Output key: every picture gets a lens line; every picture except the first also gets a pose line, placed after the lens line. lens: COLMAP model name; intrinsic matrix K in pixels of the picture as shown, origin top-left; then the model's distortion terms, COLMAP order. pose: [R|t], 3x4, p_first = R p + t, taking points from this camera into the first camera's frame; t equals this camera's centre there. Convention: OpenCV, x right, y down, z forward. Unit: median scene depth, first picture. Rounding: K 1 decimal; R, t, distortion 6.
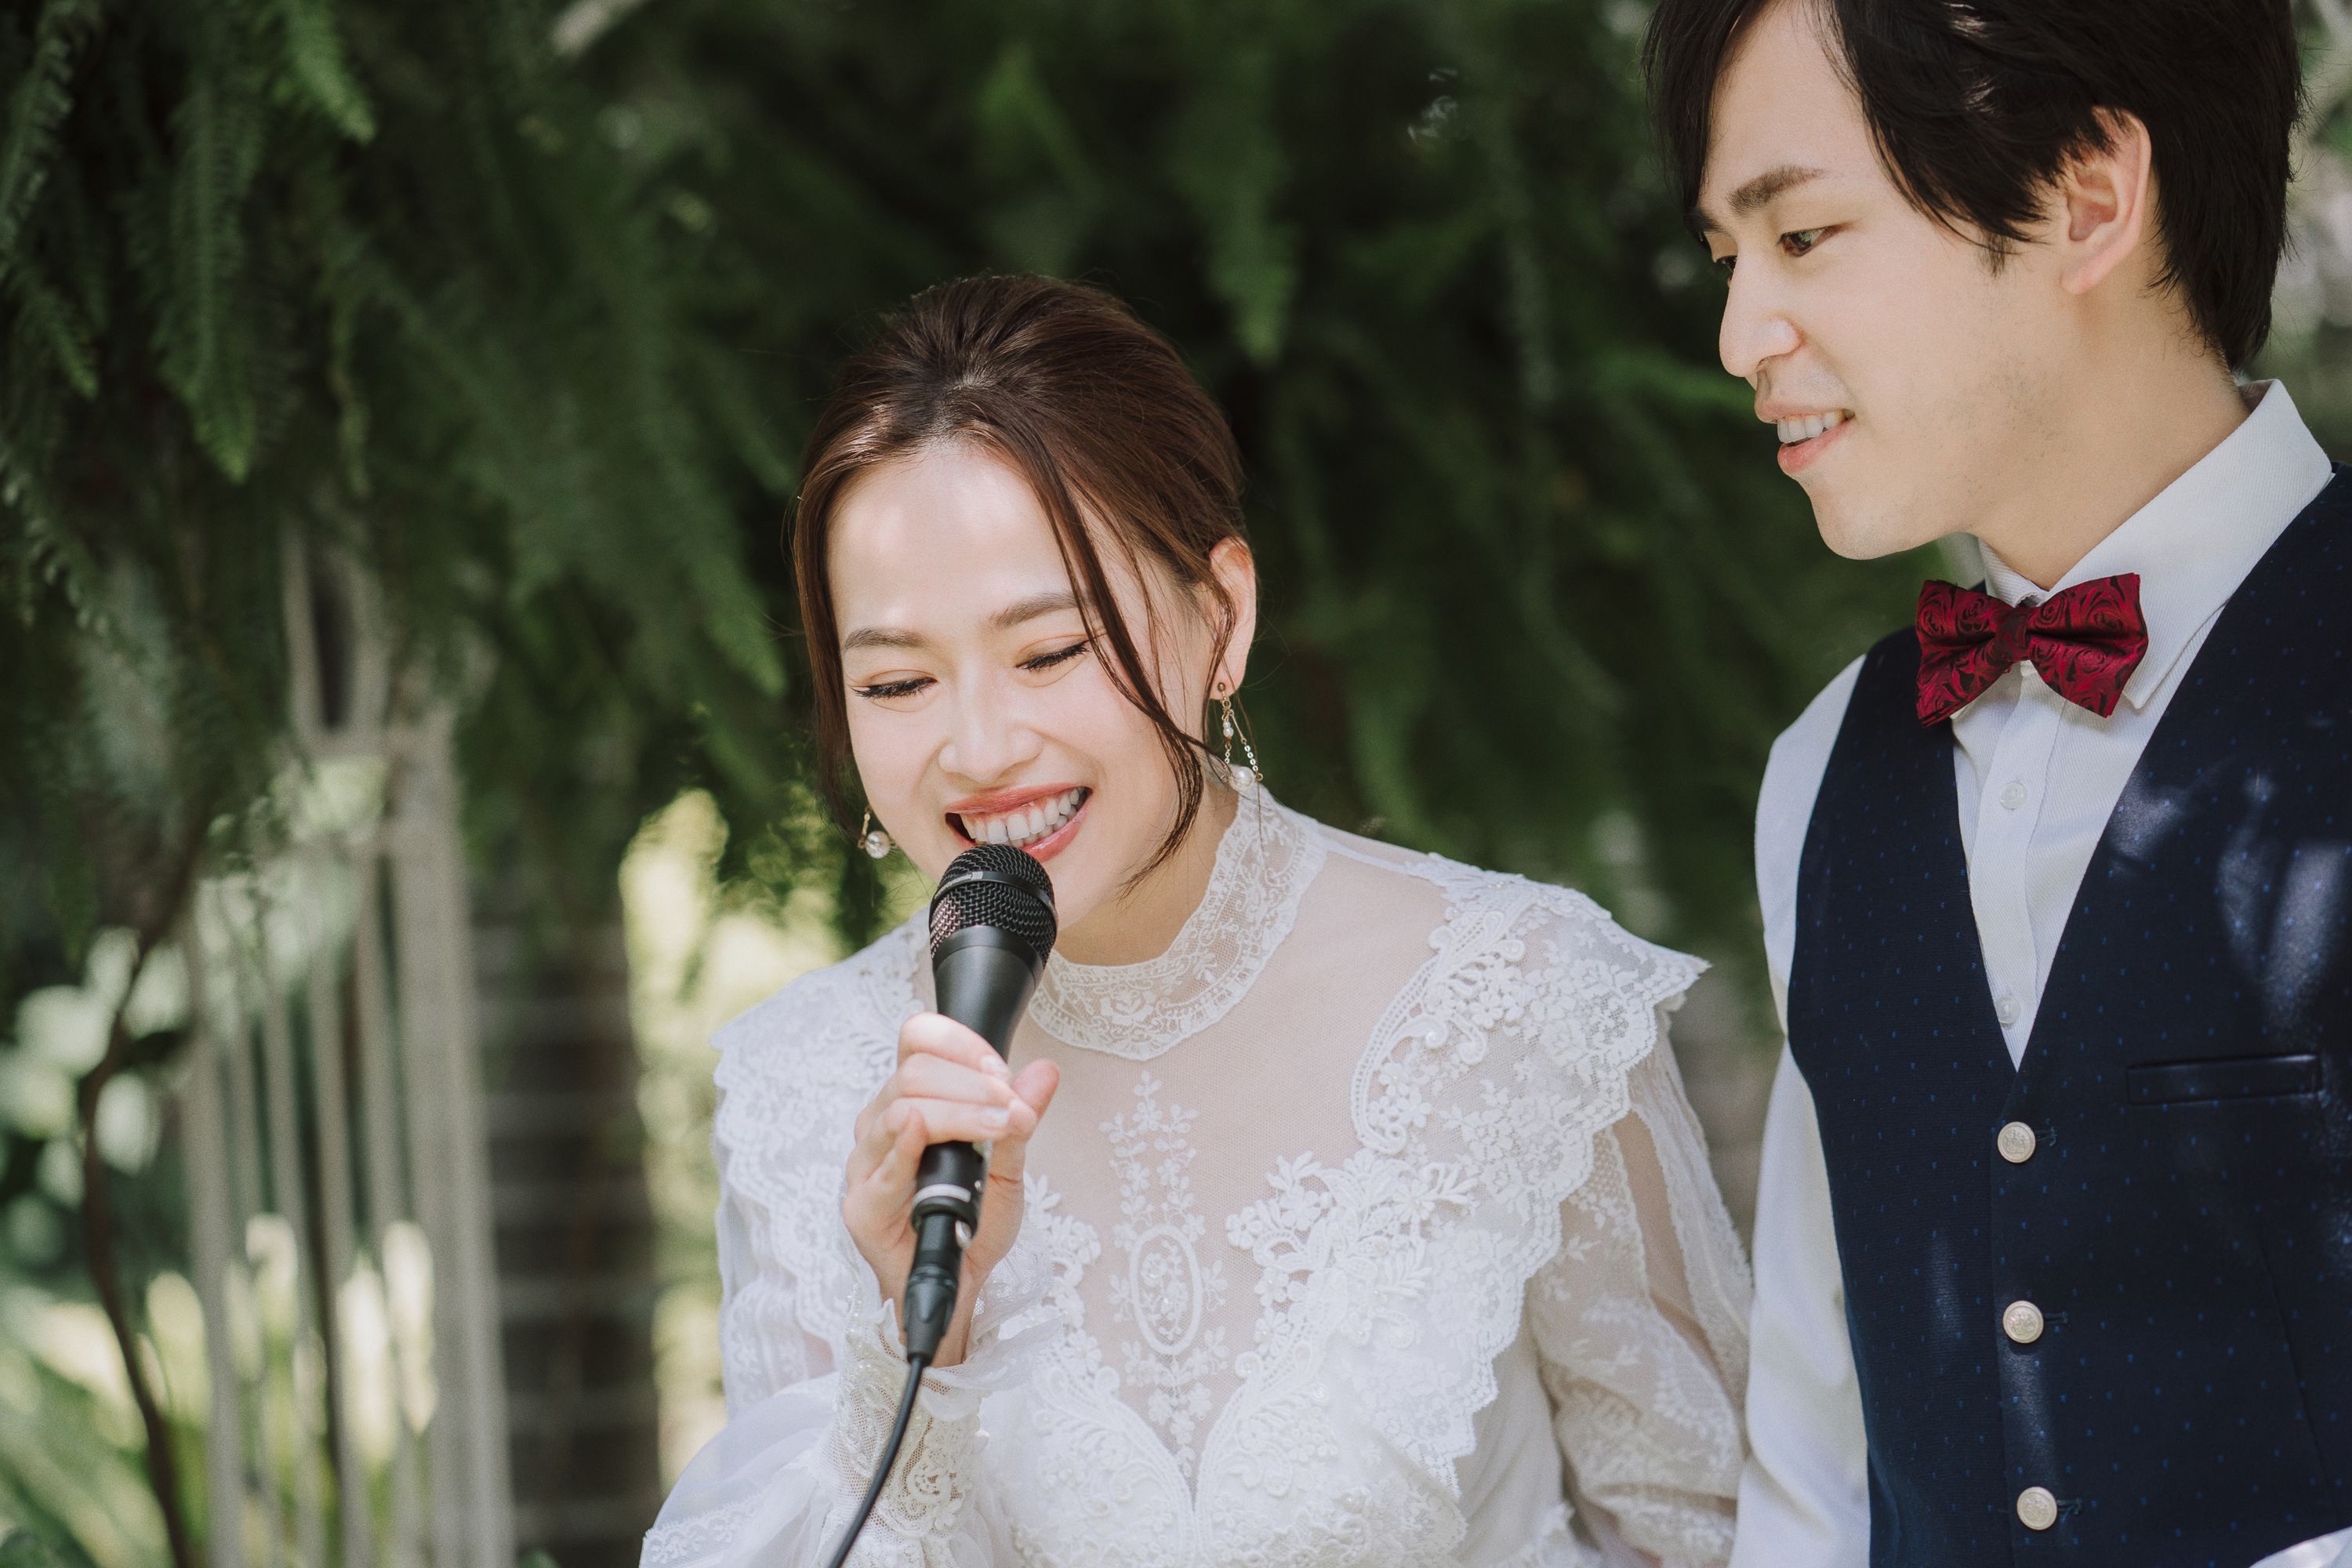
lens RADIAL K [[5772.2, 0, 1175.0], [0, 5772.2, 784.0], [0, 0, 1]] dist [-0.023206, 0.000000]
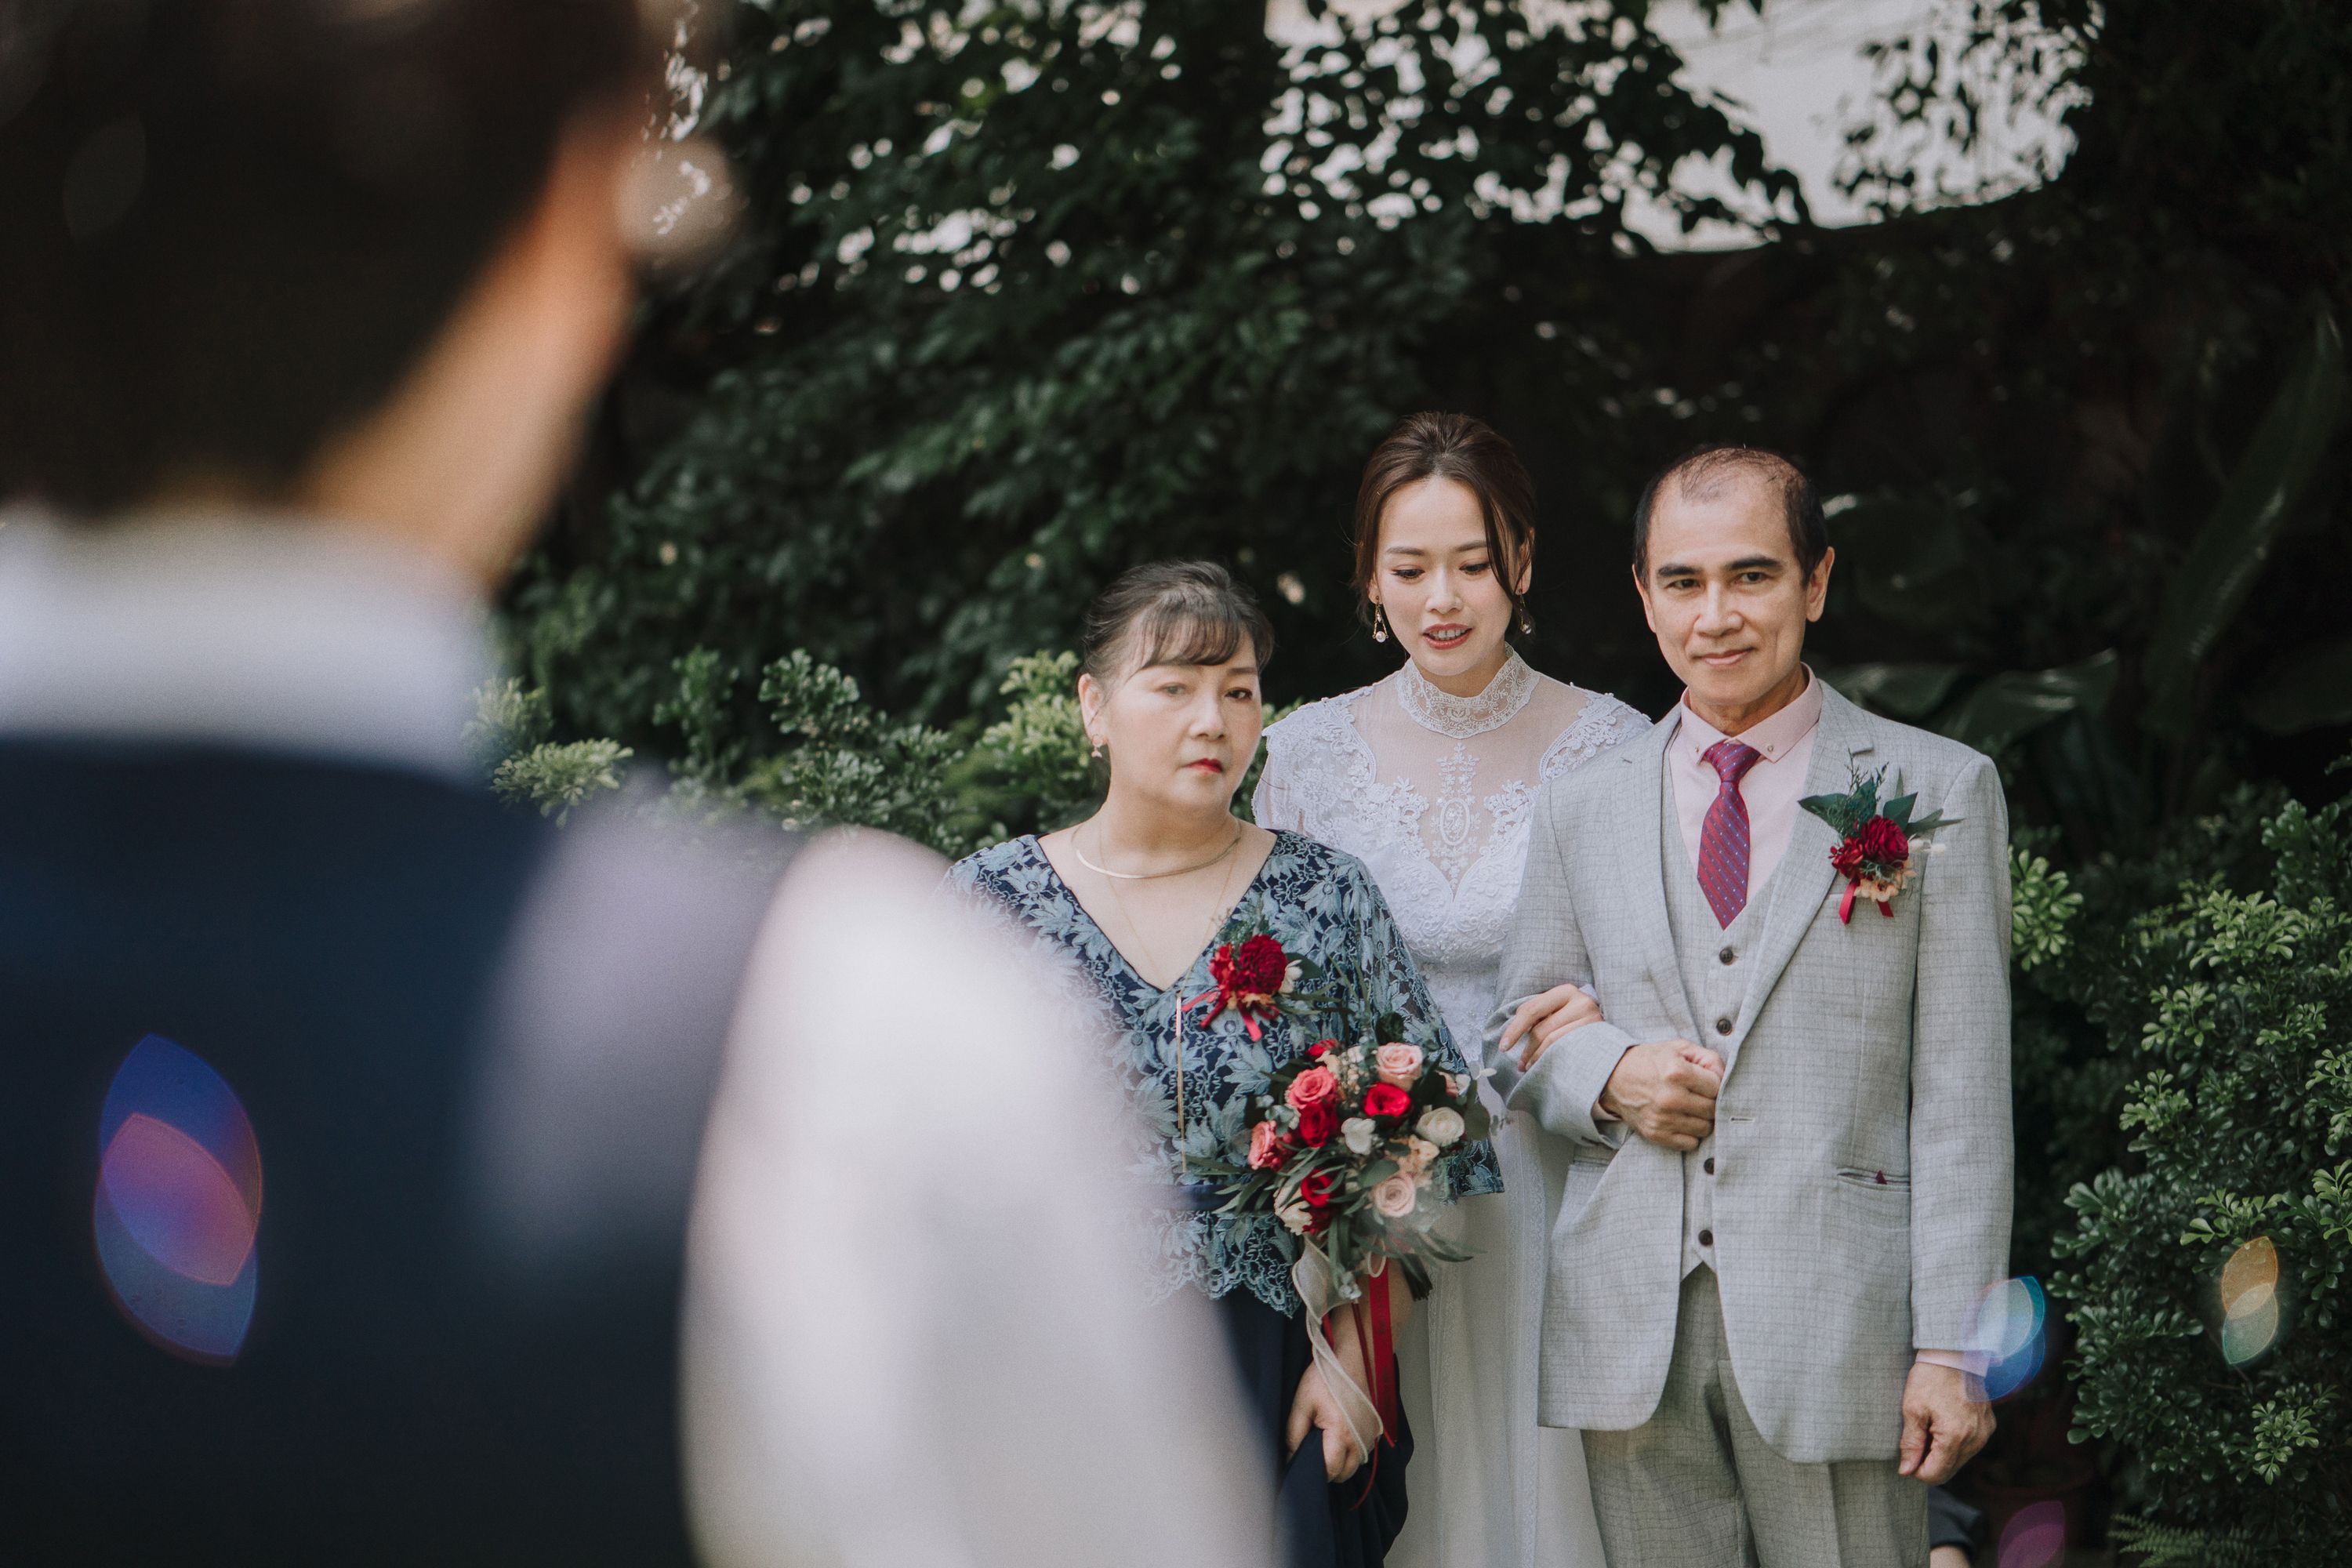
lens RADIAL K [[5772.2, 0, 1177.0], [0, 5772.2, 785.2], [0, 0, 1]] dist [-0.023206, 0.000000]
pose [[0.982423, 0.186489, -0.008131, -0.104763], [-0.186389, 0.982407, 0.011647, 0.065124], [0.010160, -0.009926, 0.999899, -1.556520]]
